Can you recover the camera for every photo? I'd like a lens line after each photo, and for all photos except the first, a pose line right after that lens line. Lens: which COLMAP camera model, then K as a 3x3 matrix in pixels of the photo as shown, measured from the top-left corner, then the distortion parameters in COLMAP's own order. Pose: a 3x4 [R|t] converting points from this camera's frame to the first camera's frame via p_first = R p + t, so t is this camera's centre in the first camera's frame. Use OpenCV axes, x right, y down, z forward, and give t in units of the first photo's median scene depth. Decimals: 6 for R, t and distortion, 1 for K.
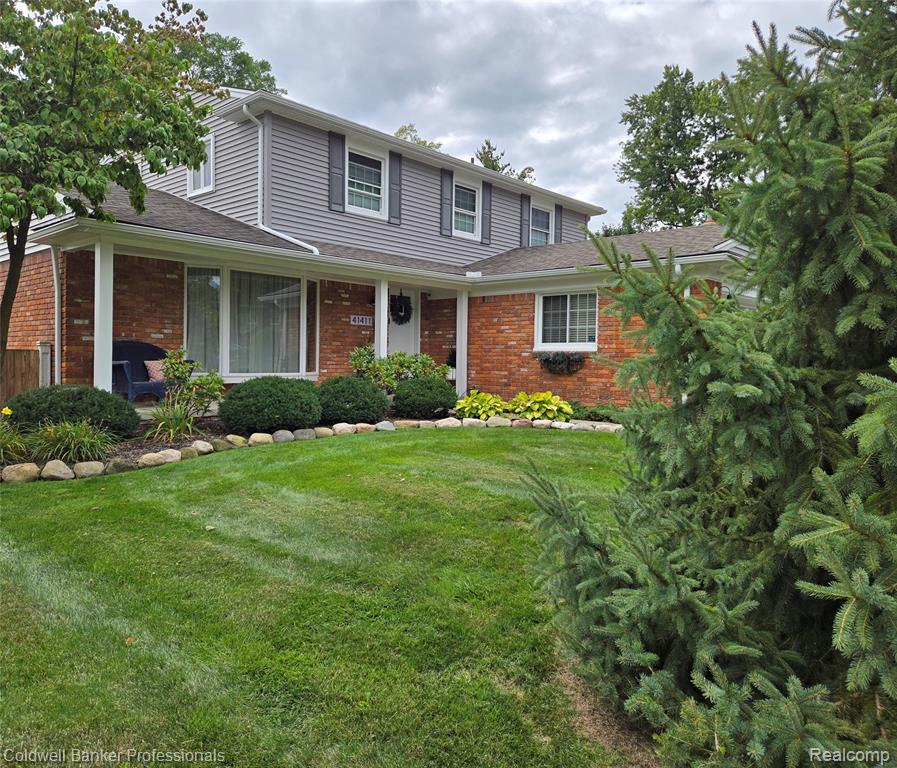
lens RADIAL K [[674.3, 0, 453.1], [0, 674.3, 385.8], [0, 0, 1]] dist [0.060306, -0.031727]
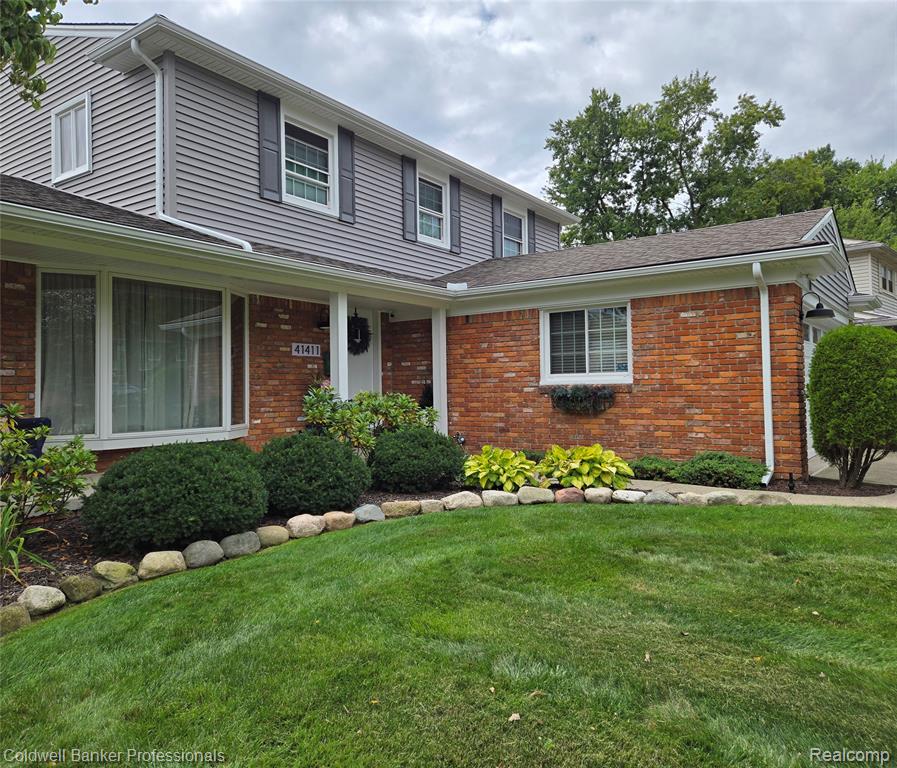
lens RADIAL K [[674.3, 0, 449.9], [0, 674.3, 379.6], [0, 0, 1]] dist [0.060306, -0.031727]
pose [[0.992456, -0.027346, 0.119514, -0.072843], [0.033878, 0.998021, -0.052972, -0.021305], [-0.117829, 0.056621, 0.991418, 0.265346]]
